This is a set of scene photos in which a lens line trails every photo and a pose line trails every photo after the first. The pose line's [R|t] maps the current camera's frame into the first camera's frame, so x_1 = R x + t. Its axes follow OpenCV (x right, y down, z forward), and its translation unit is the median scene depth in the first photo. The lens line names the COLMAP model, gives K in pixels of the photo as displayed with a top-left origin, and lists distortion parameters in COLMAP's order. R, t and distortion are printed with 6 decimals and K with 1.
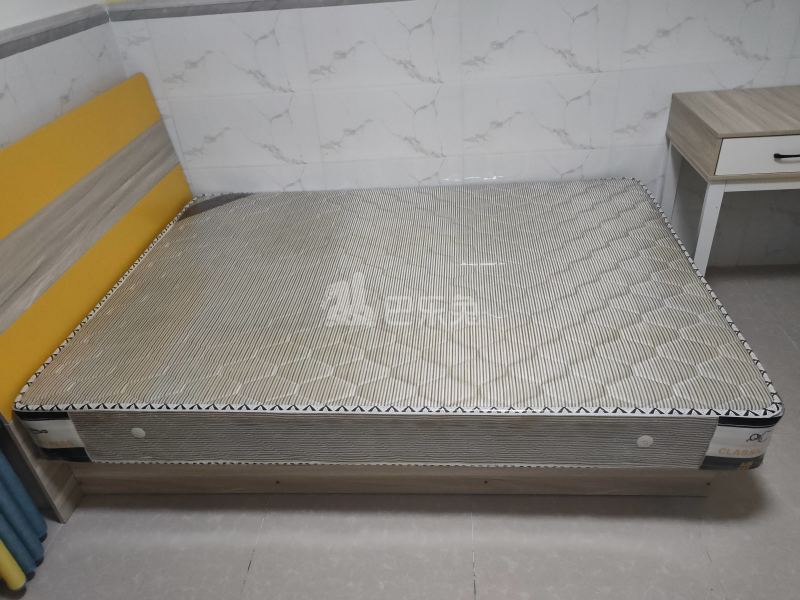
lens RADIAL K [[606.7, 0, 400.0], [0, 606.7, 302.8], [0, 0, 1]] dist [0.053367, -0.043081]
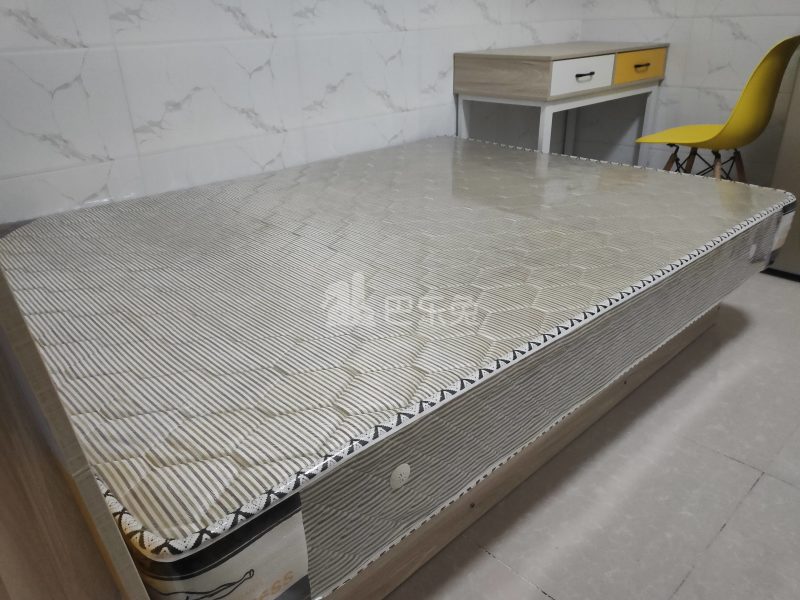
lens RADIAL K [[615.1, 0, 398.2], [0, 615.1, 301.3], [0, 0, 1]] dist [0.057846, -0.051501]
pose [[0.670886, -0.260207, 0.694409, -0.502923], [0.382650, 0.923592, -0.023601, 0.056746], [-0.635210, 0.281549, 0.719193, 0.384067]]
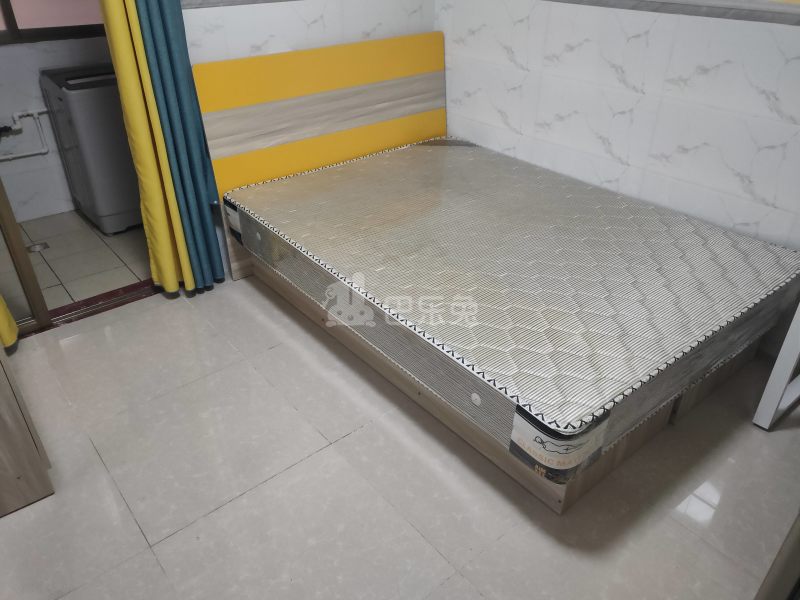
lens RADIAL K [[606.7, 0, 400.0], [0, 606.7, 302.8], [0, 0, 1]] dist [0.053367, -0.043081]
pose [[0.685092, 0.446957, -0.575220, 0.541633], [-0.438127, 0.883674, 0.164819, -0.038857], [0.581974, 0.139103, 0.801222, -0.022349]]
